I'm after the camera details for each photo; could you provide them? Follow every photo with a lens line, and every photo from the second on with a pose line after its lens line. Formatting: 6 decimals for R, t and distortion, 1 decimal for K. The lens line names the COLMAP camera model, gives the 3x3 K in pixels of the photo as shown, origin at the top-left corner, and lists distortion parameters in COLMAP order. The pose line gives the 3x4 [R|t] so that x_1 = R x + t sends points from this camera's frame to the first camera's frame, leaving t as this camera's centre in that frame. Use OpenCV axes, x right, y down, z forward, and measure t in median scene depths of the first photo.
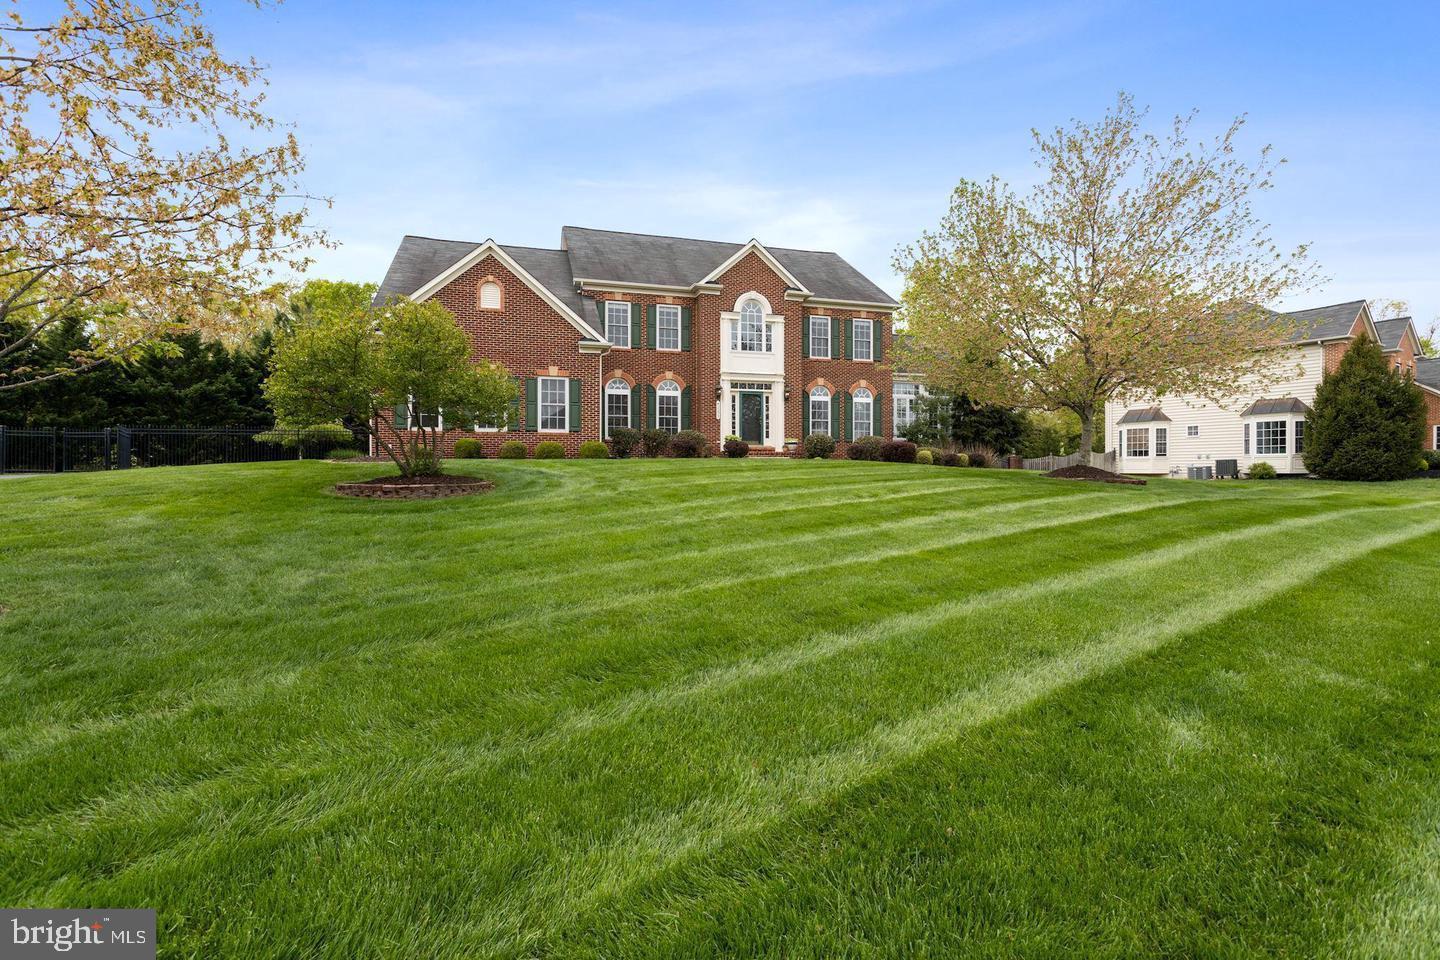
lens RADIAL K [[675.8, 0, 718.4], [0, 675.8, 473.5], [0, 0, 1]] dist [0.006218, 0.000492]
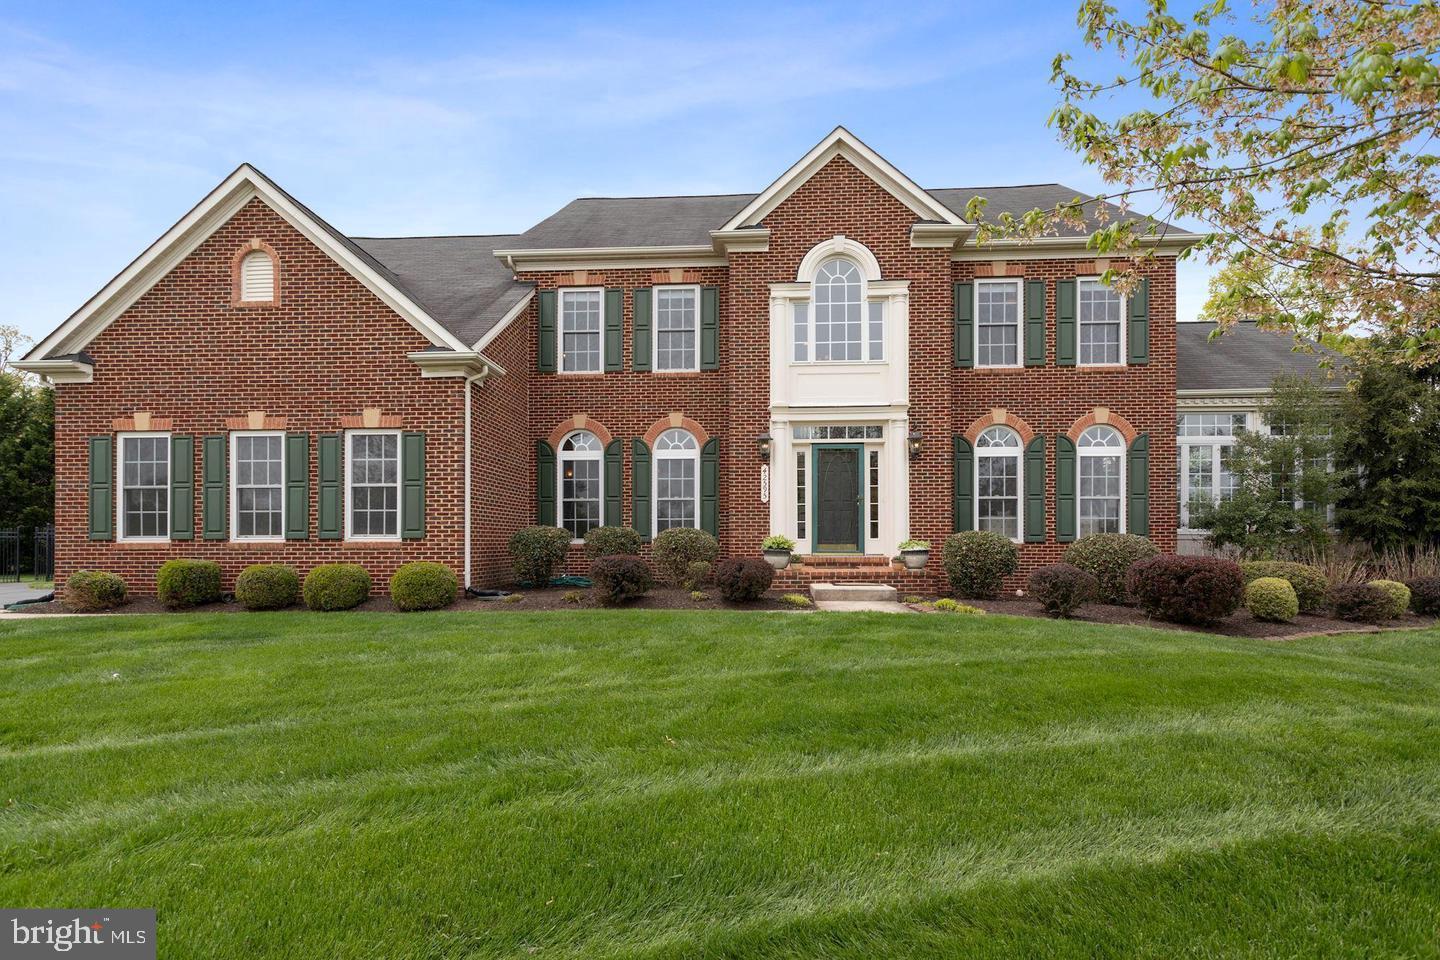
lens RADIAL K [[697.5, 0, 715.9], [0, 697.5, 542.3], [0, 0, 1]] dist [0.002971, 0.000197]
pose [[0.940703, 0.000439, -0.339232, 0.138637], [-0.000611, 1.000000, -0.000402, -0.049991], [0.339232, 0.000586, 0.940703, 0.500332]]
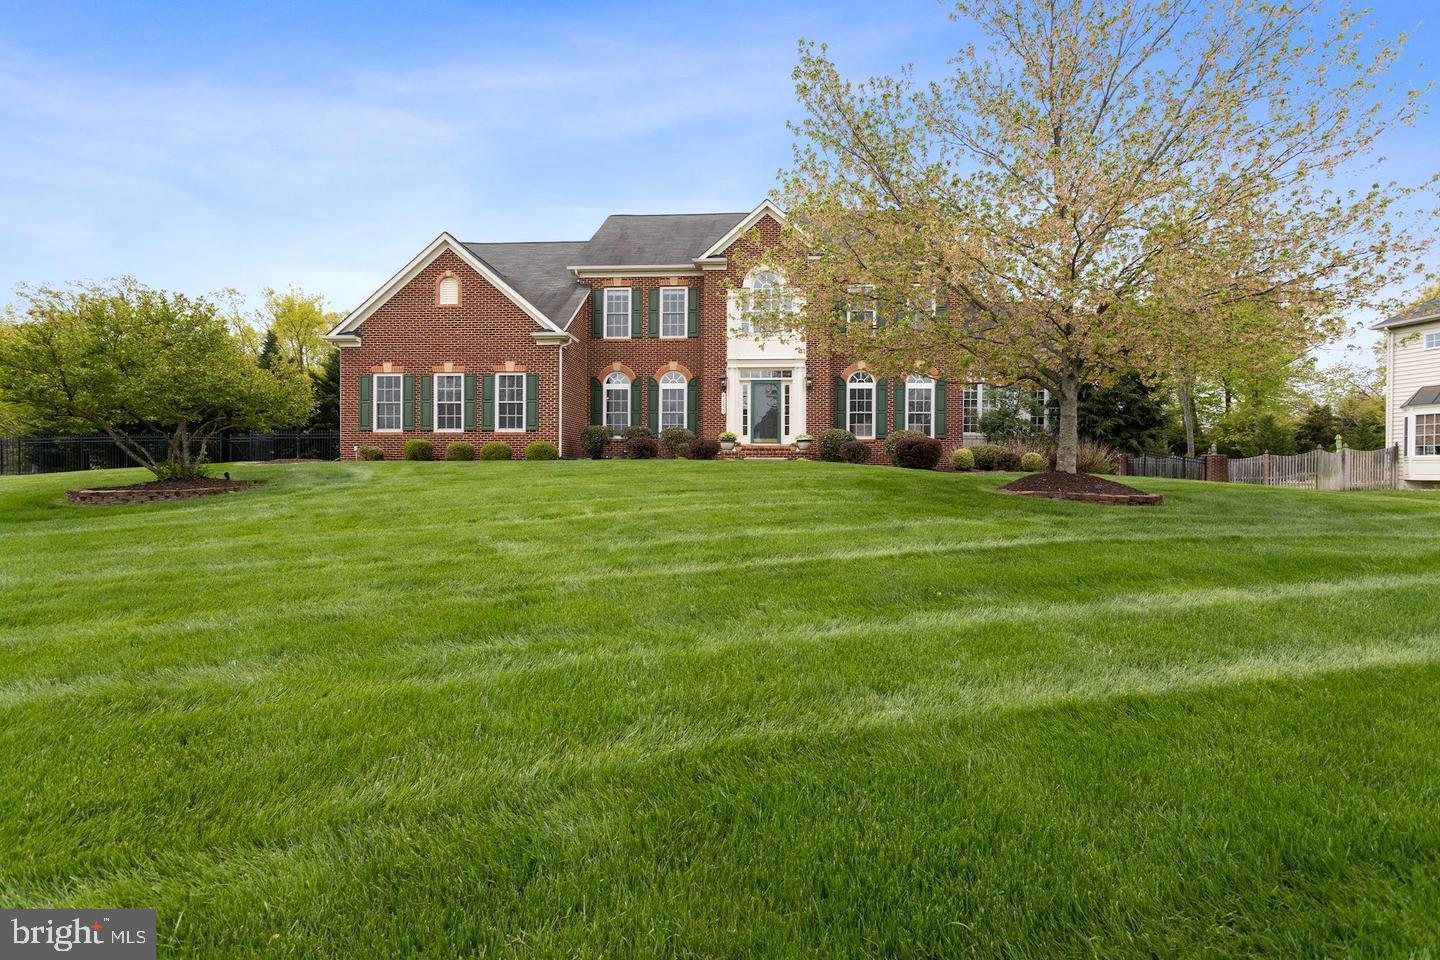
lens RADIAL K [[675.8, 0, 718.4], [0, 675.8, 473.5], [0, 0, 1]] dist [0.006218, 0.000492]
pose [[0.937534, 0.007510, -0.347812, 0.292332], [-0.006333, 0.999970, 0.004519, -0.007823], [0.347835, -0.002034, 0.937553, 0.184549]]
